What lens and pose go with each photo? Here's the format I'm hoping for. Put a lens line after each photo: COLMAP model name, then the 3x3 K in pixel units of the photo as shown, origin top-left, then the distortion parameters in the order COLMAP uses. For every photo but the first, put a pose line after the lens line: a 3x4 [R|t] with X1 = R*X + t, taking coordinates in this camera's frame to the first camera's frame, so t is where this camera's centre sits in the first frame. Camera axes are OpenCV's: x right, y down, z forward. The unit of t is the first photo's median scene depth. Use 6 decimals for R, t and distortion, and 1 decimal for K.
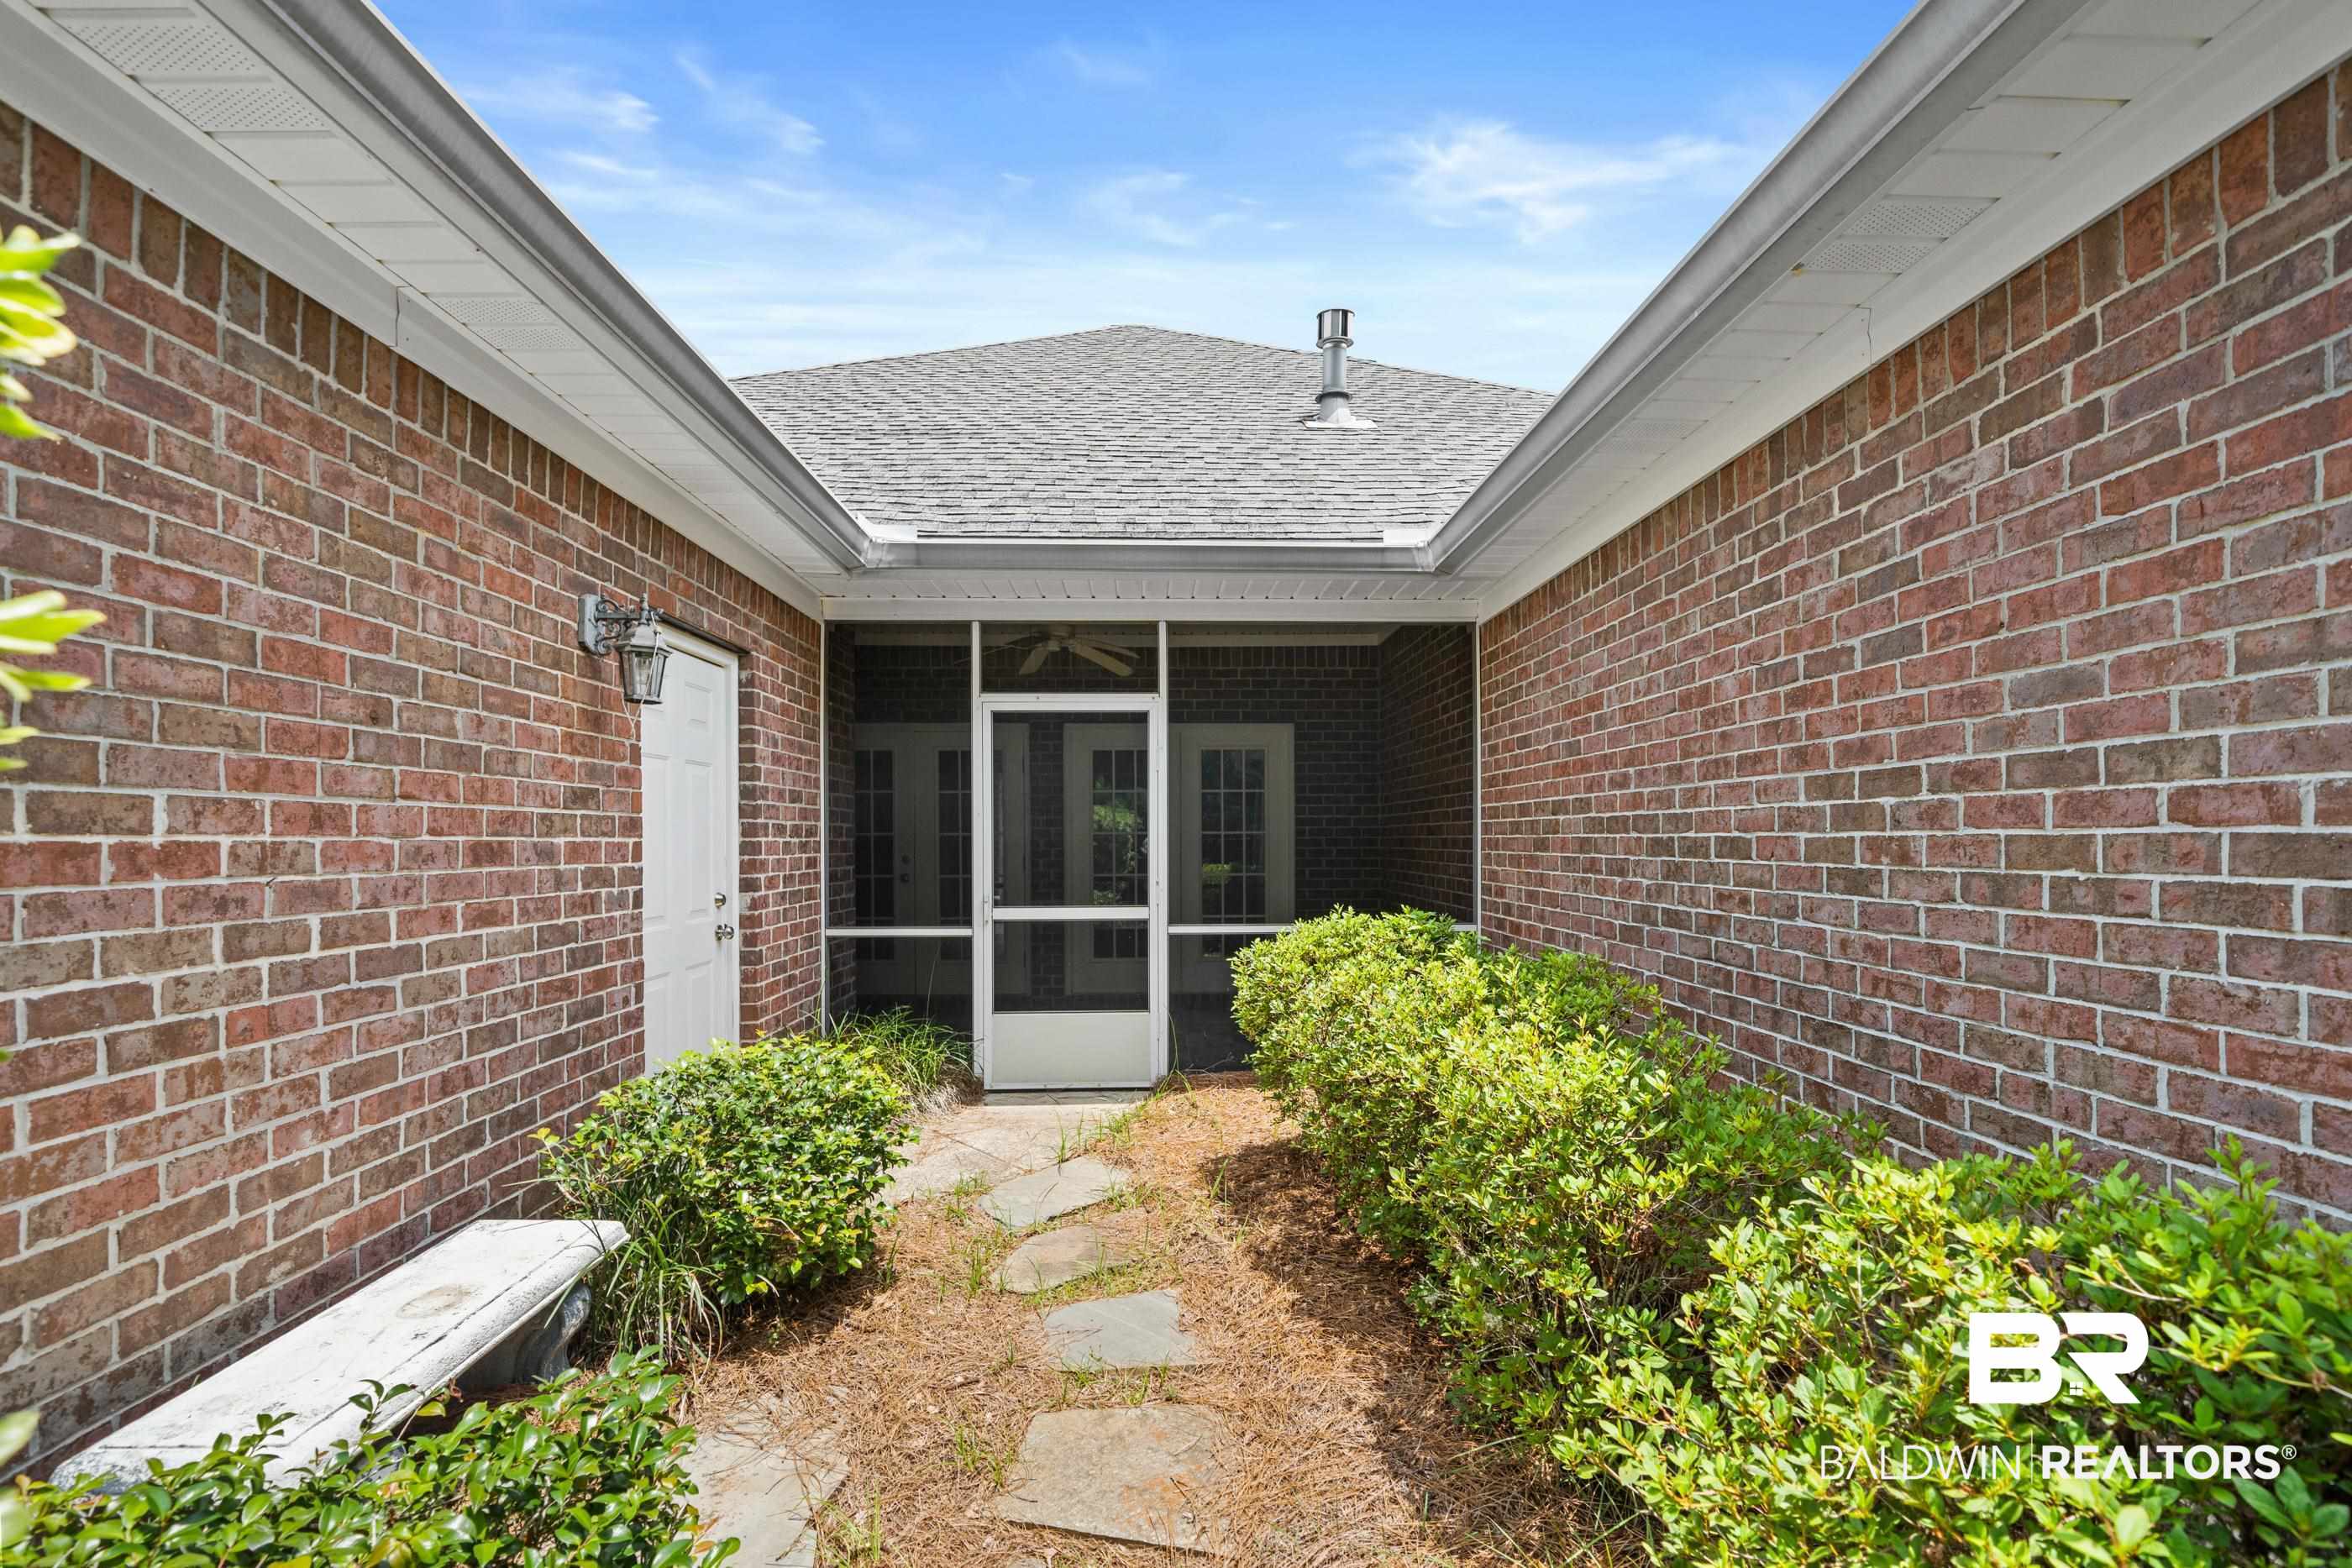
lens RADIAL K [[976.4, 0, 1177.4], [0, 976.4, 795.0], [0, 0, 1]] dist [0.000166, 0.000139]
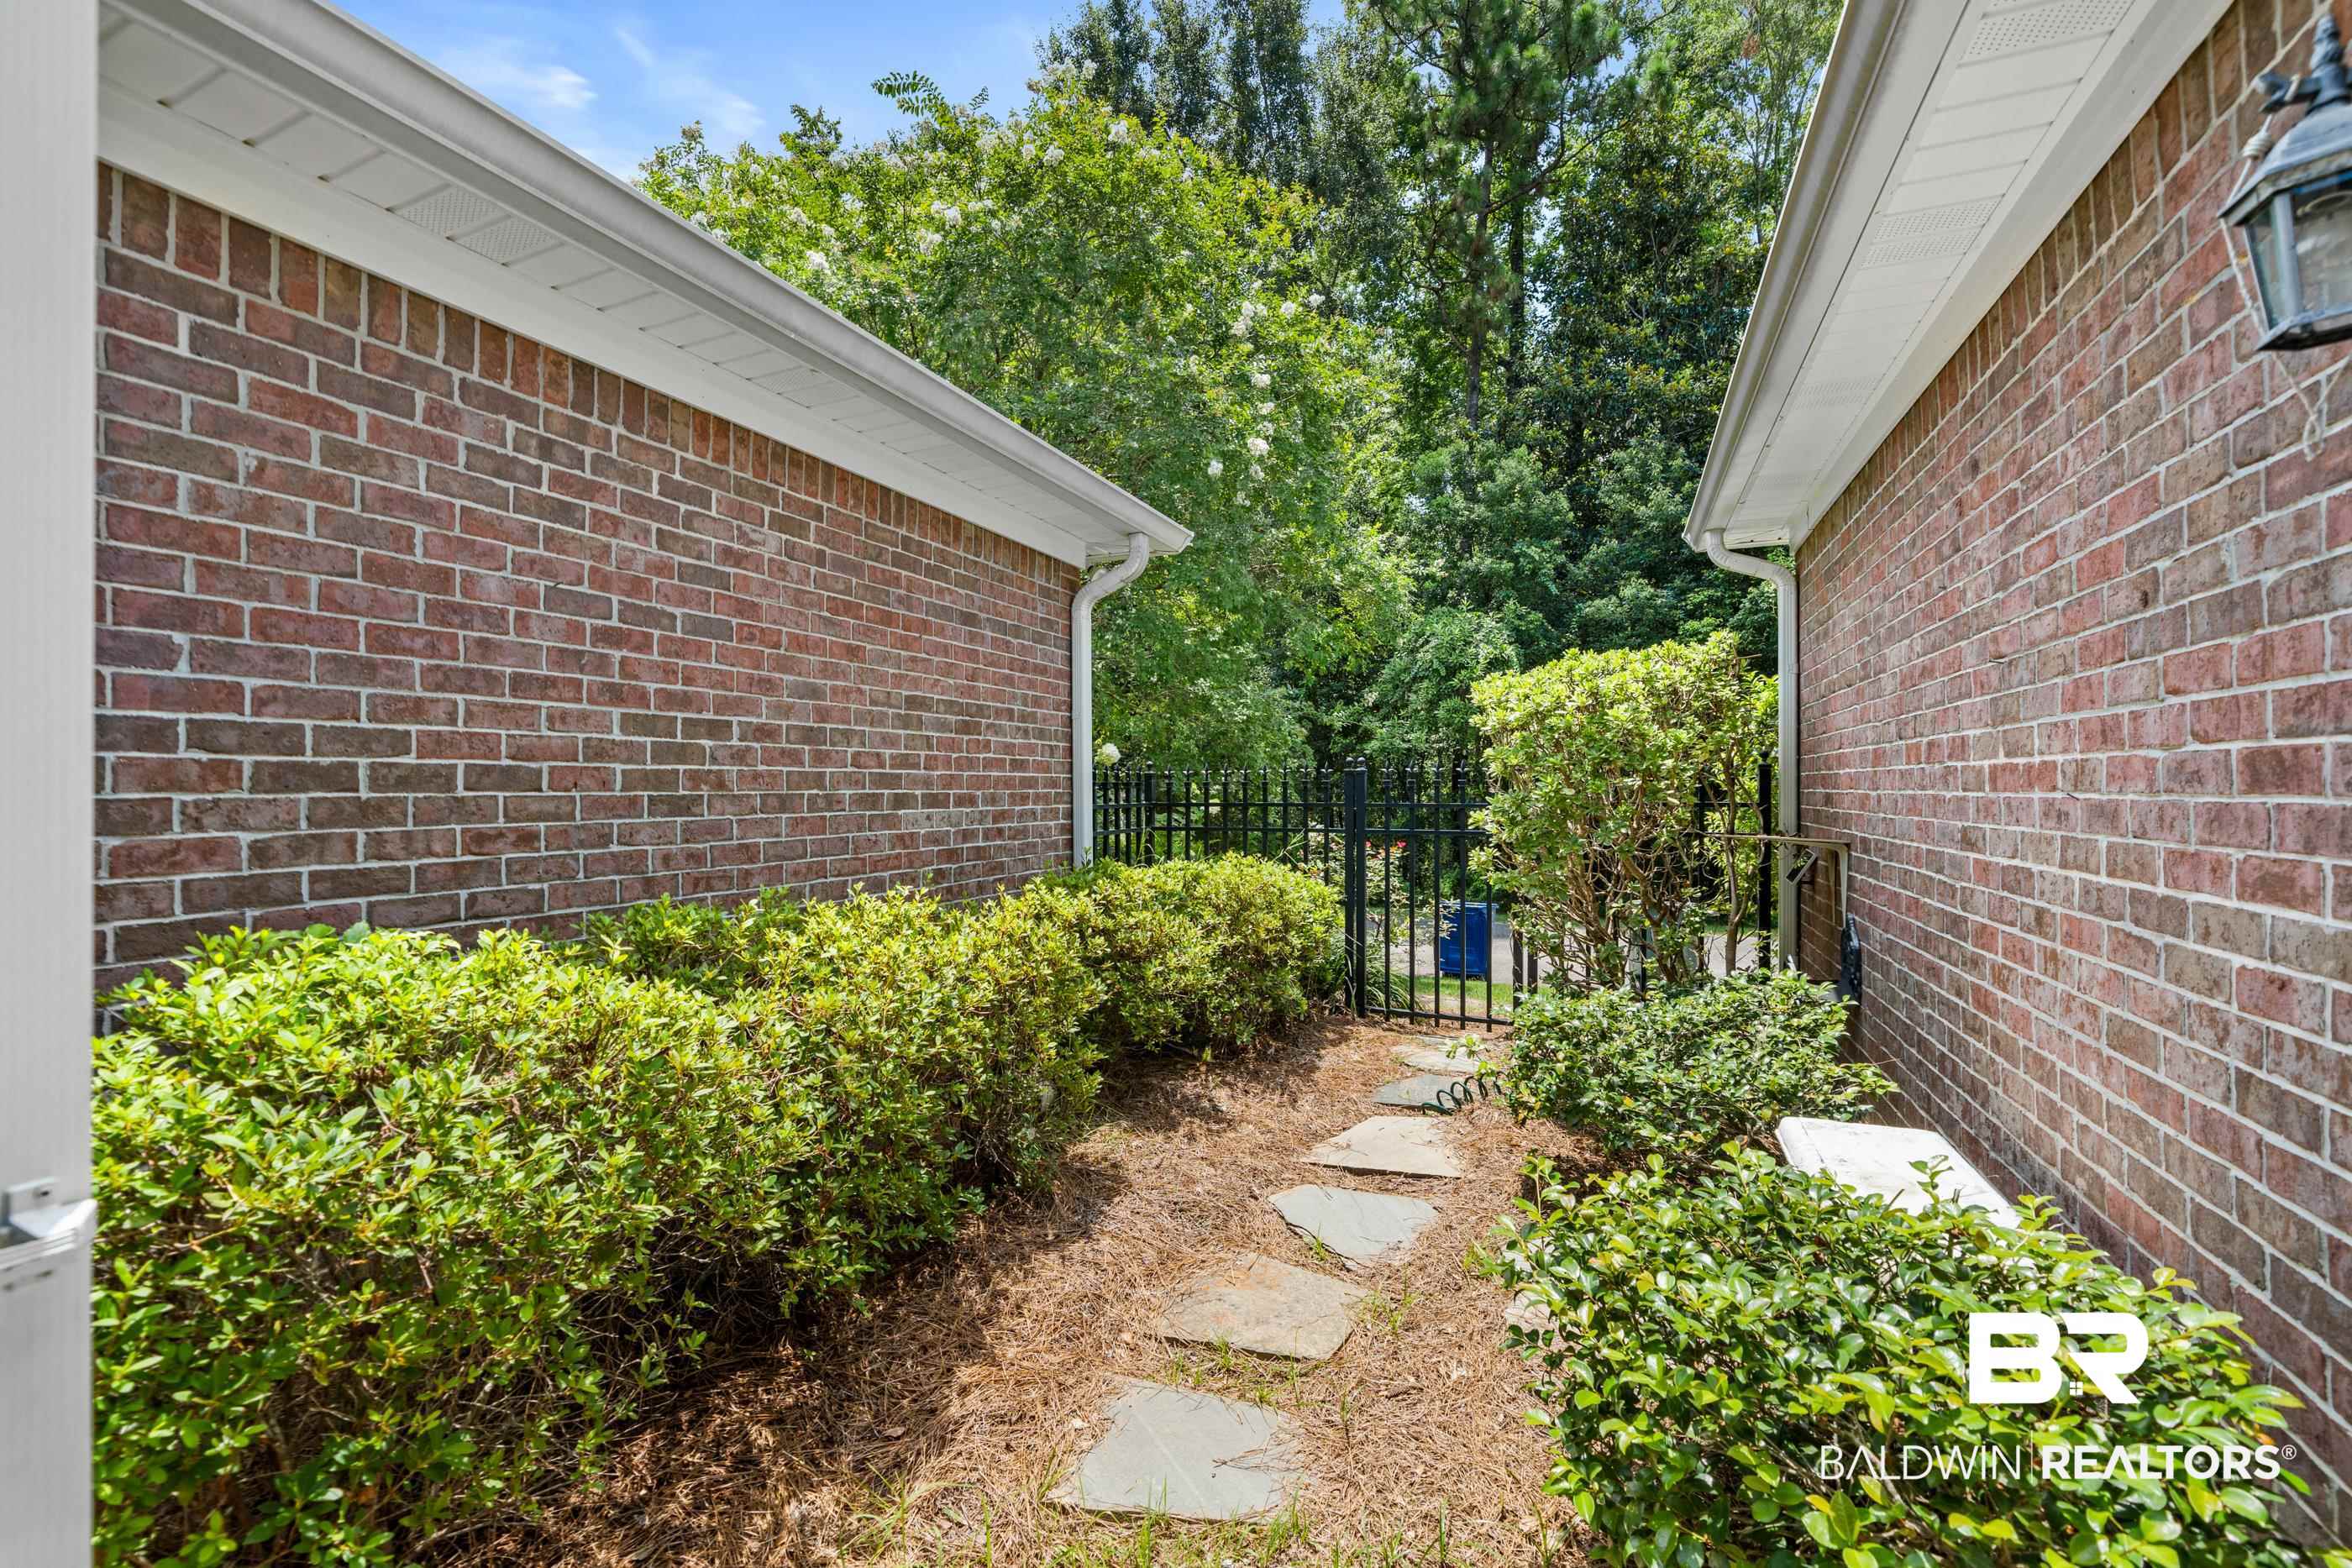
lens RADIAL K [[976.4, 0, 1177.4], [0, 976.4, 795.0], [0, 0, 1]] dist [0.000166, 0.000139]
pose [[-0.903503, 0.000187, 0.428582, -0.391905], [-0.015936, 0.999294, -0.034031, 0.103066], [-0.428286, -0.037577, -0.902862, 1.771924]]
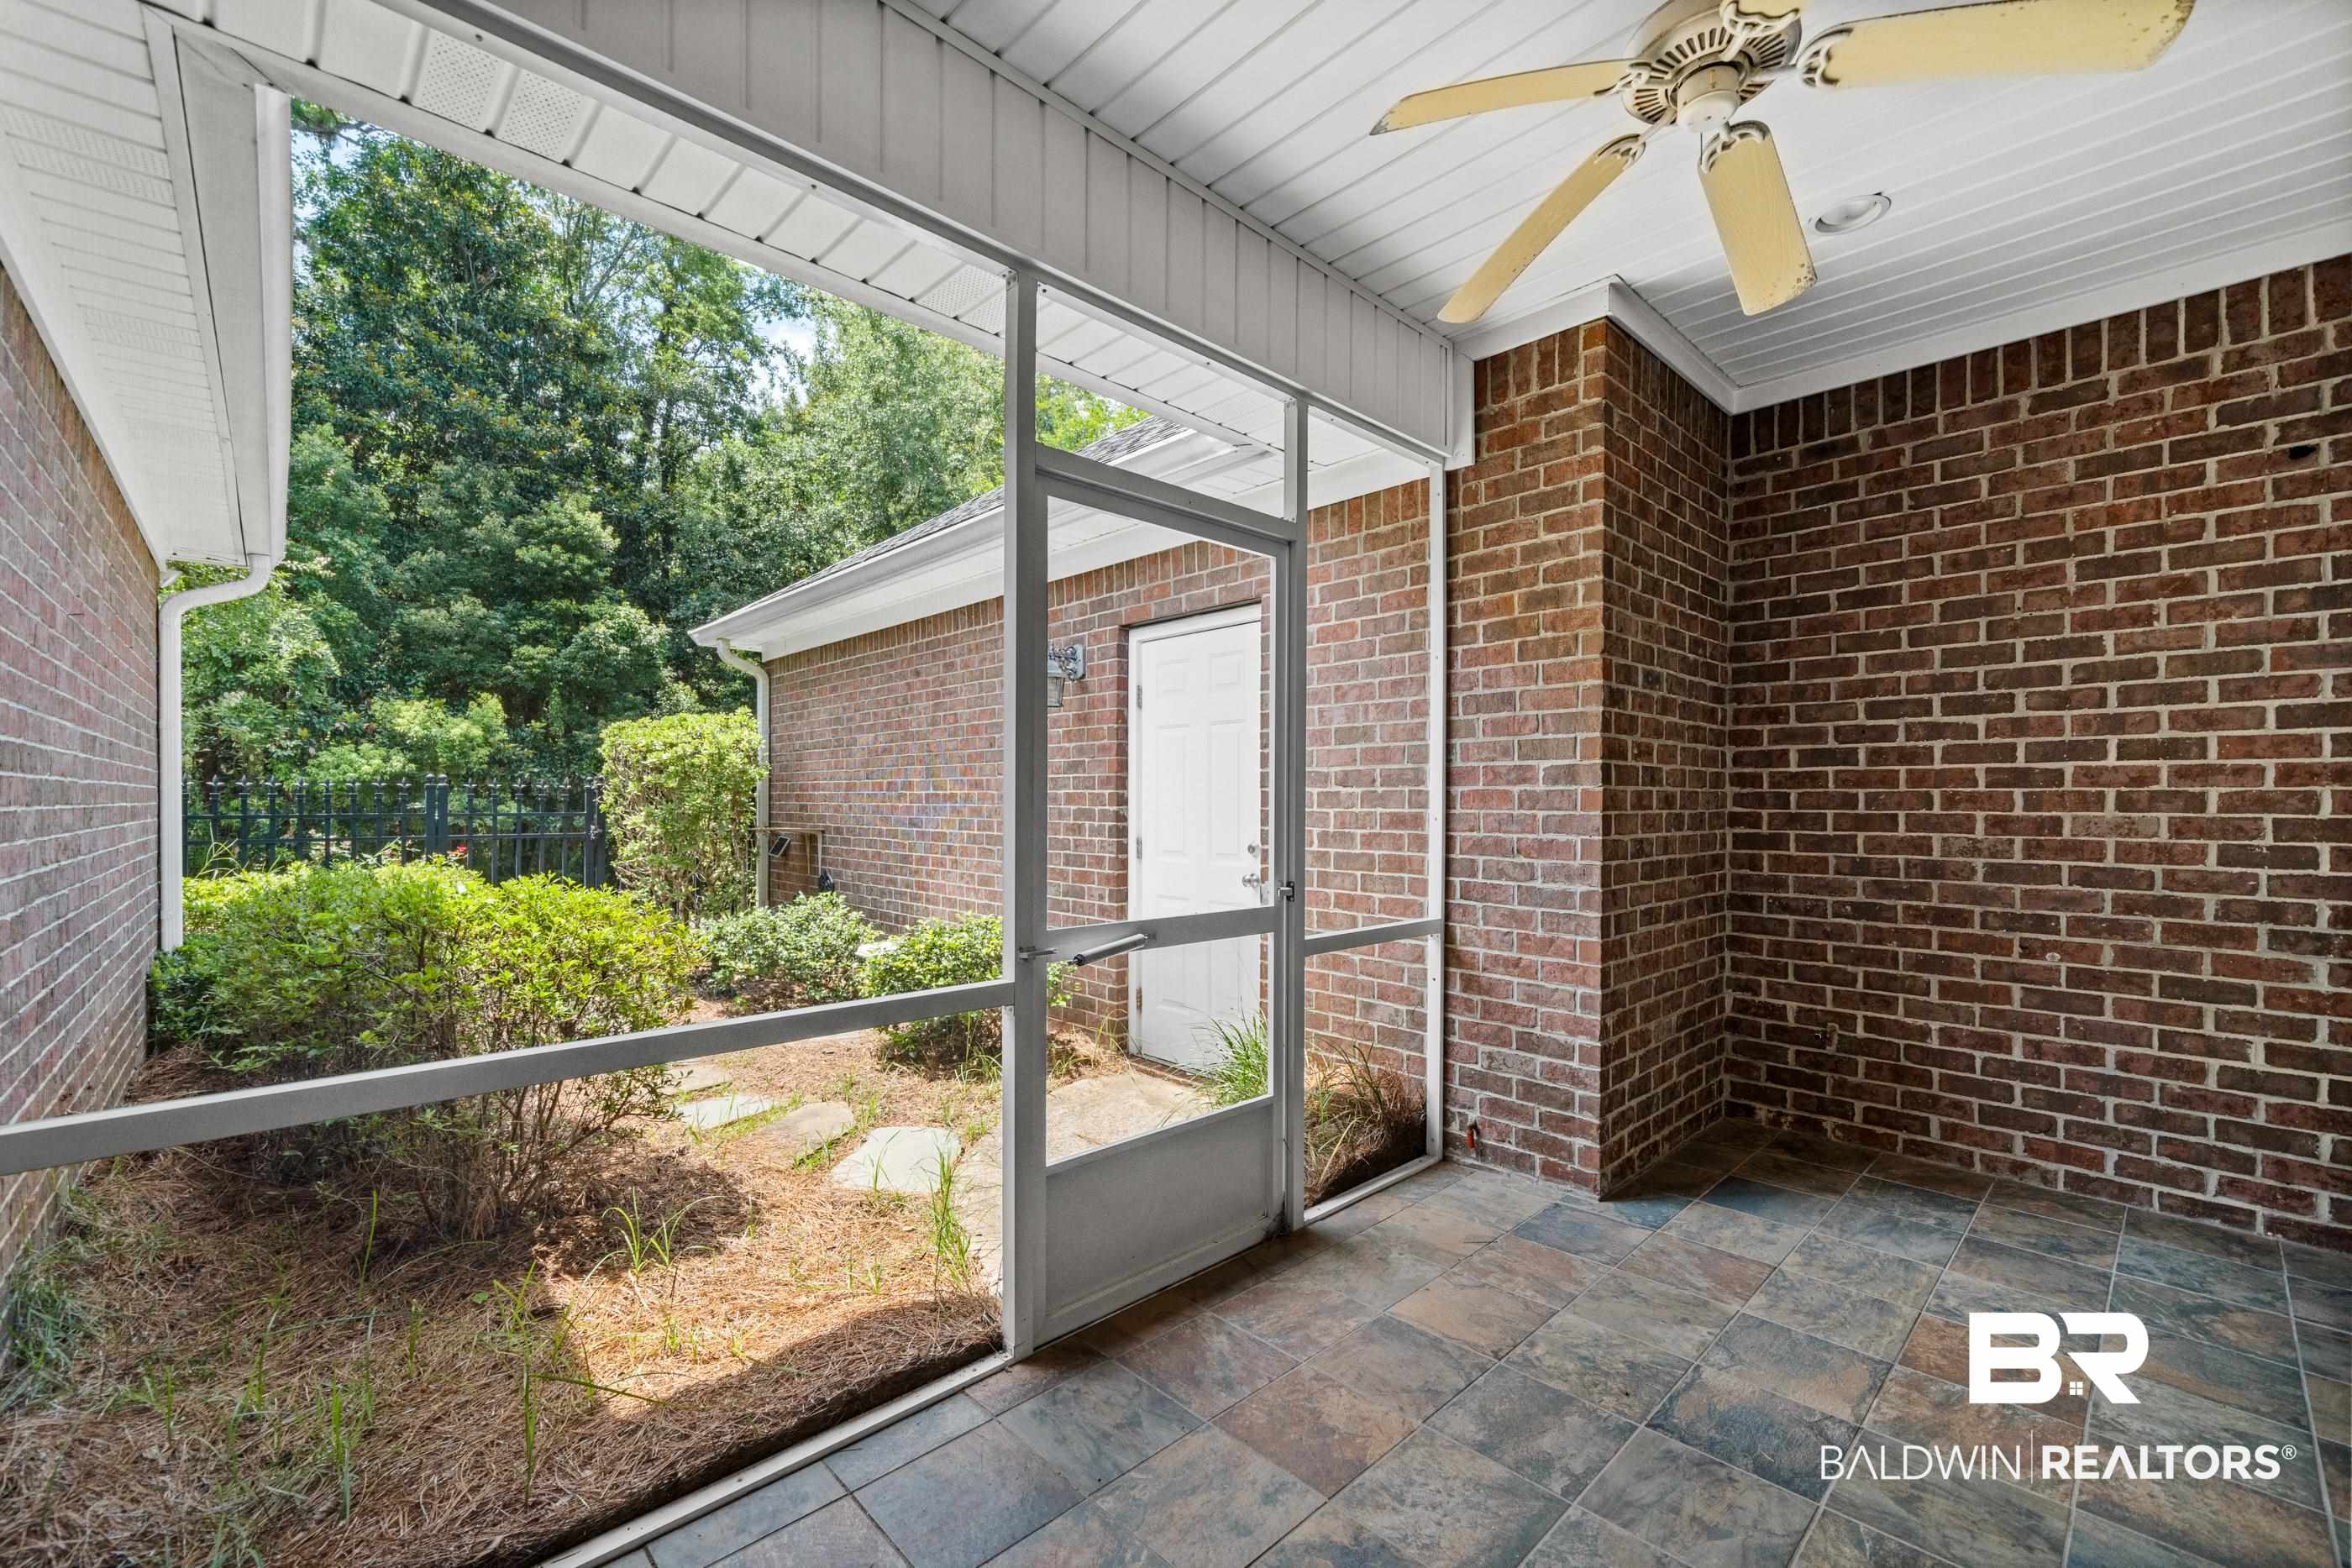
lens RADIAL K [[976.4, 0, 1177.4], [0, 976.4, 795.0], [0, 0, 1]] dist [0.000166, 0.000139]
pose [[-0.747745, -0.004038, -0.663974, 0.456528], [0.028142, 0.998890, -0.037768, 0.143457], [0.663389, -0.046927, -0.746801, 2.824054]]
